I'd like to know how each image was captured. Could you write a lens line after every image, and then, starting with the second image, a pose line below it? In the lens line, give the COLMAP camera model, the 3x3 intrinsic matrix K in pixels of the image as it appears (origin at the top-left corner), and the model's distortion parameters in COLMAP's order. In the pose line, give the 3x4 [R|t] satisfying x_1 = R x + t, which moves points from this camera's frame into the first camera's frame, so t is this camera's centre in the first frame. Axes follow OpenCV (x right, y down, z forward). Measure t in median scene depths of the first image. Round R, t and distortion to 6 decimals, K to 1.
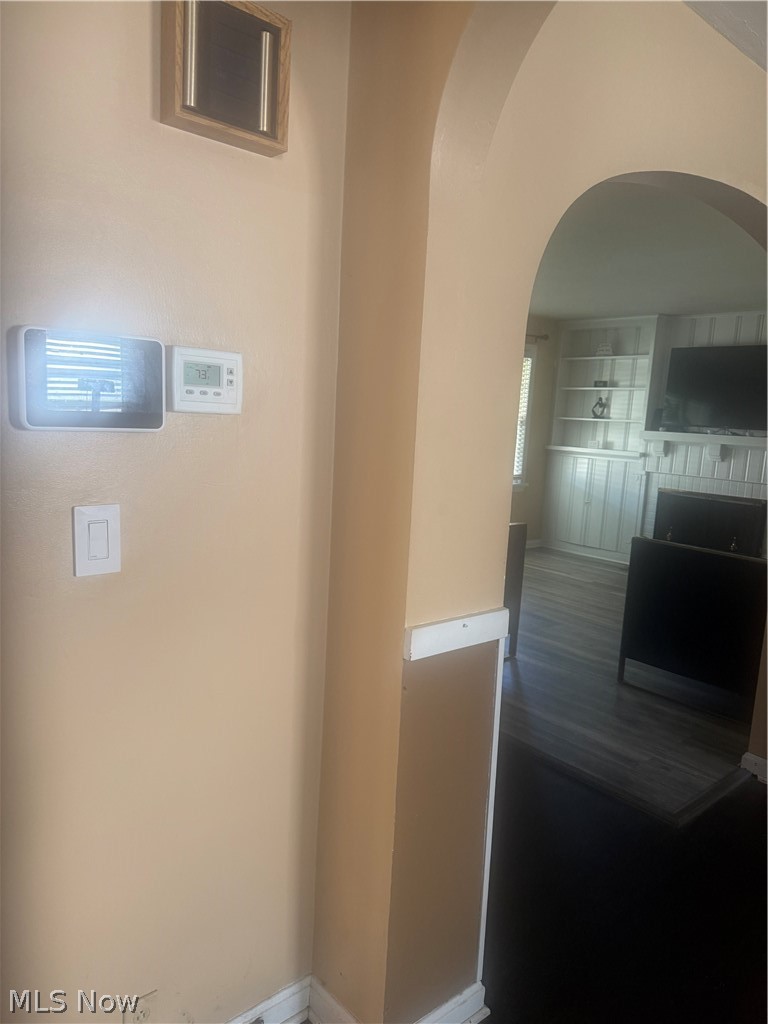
lens RADIAL K [[722.1, 0, 379.3], [0, 722.1, 519.1], [0, 0, 1]] dist [0.074874, -0.069555]
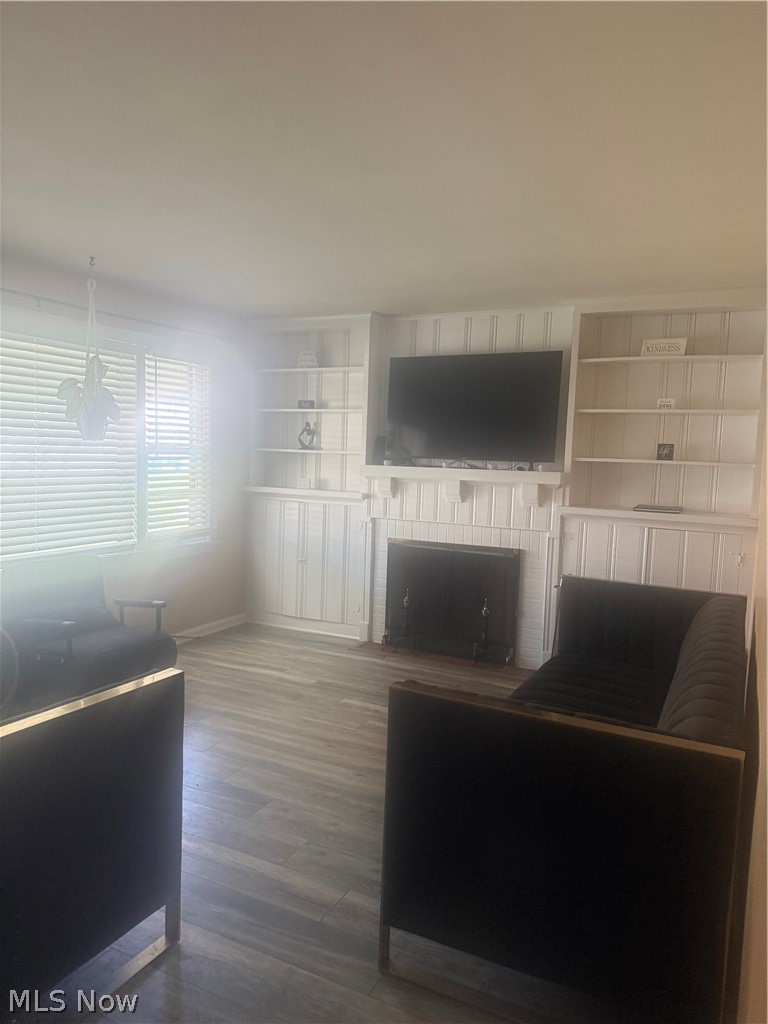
lens RADIAL K [[722.1, 0, 383.2], [0, 722.1, 514.8], [0, 0, 1]] dist [0.074874, -0.069555]
pose [[0.922996, -0.059959, 0.380109, 0.088602], [0.076898, 0.996602, -0.029523, -0.044823], [-0.377047, 0.056479, 0.924470, 0.292604]]
